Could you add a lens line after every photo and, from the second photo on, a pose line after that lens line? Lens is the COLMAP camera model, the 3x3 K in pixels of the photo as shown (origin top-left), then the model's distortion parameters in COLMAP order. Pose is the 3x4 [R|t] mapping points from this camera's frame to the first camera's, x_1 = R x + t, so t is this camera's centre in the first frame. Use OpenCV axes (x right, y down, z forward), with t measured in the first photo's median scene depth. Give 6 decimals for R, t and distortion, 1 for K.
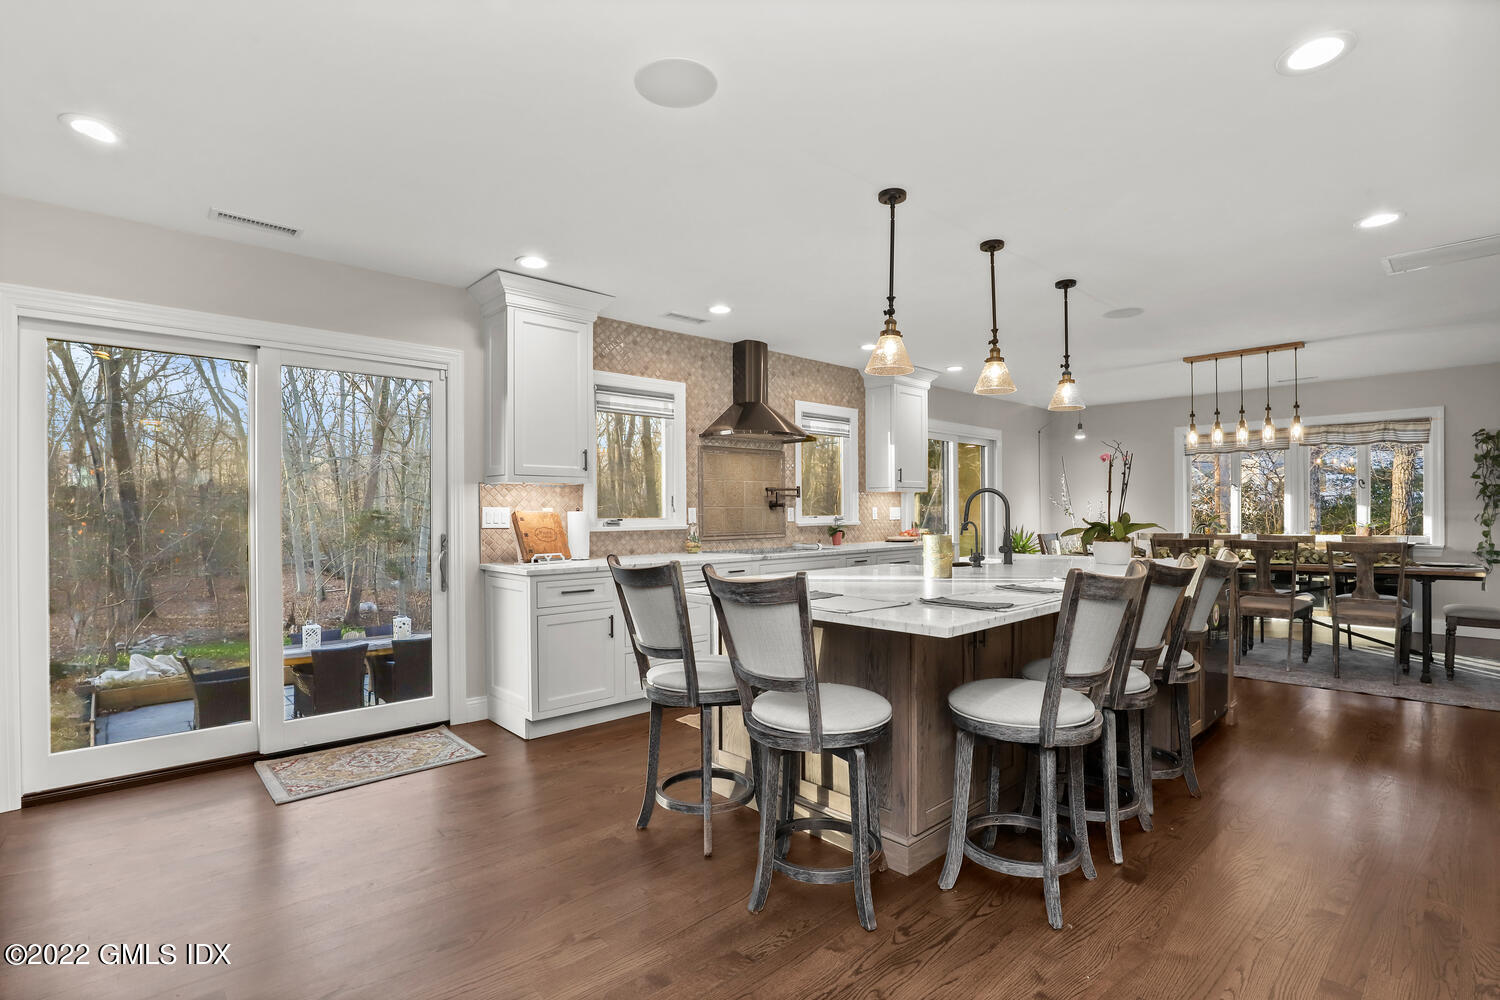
lens RADIAL K [[703.0, 0, 752.8], [0, 703.0, 511.2], [0, 0, 1]] dist [-0.021376, 0.001114]
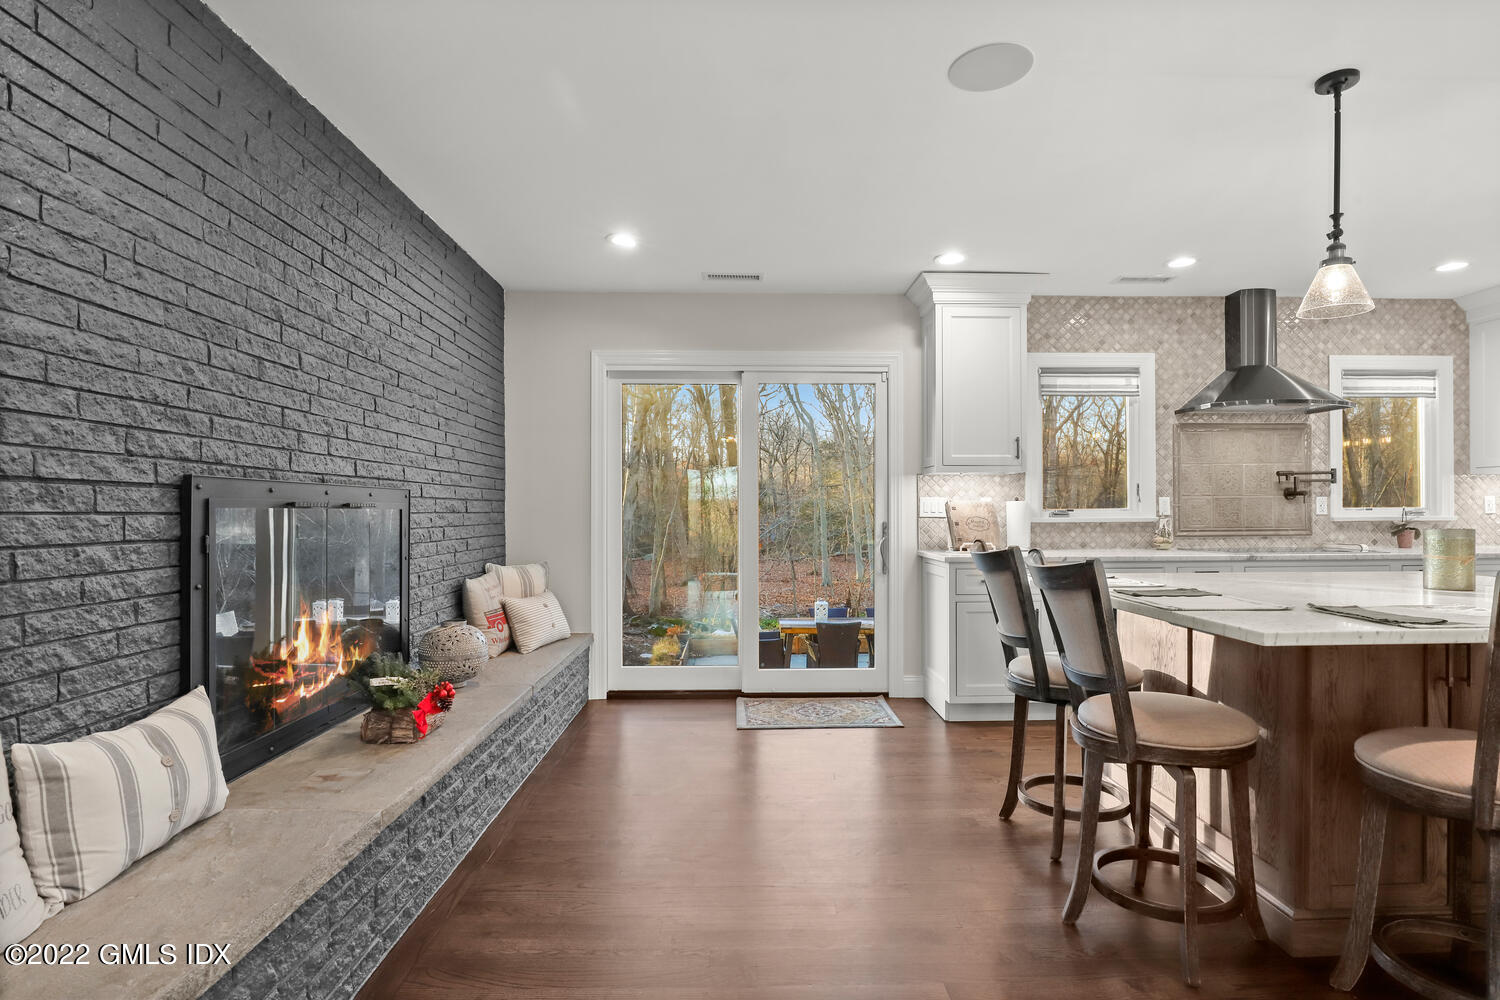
lens RADIAL K [[751.4, 0, 770.3], [0, 751.4, 507.5], [0, 0, 1]] dist [-0.014775, 0.001694]
pose [[0.760450, 0.000189, -0.649396, 0.148356], [0.000101, 1.000000, 0.000410, 0.007717], [0.649396, -0.000377, 0.760450, -0.008621]]
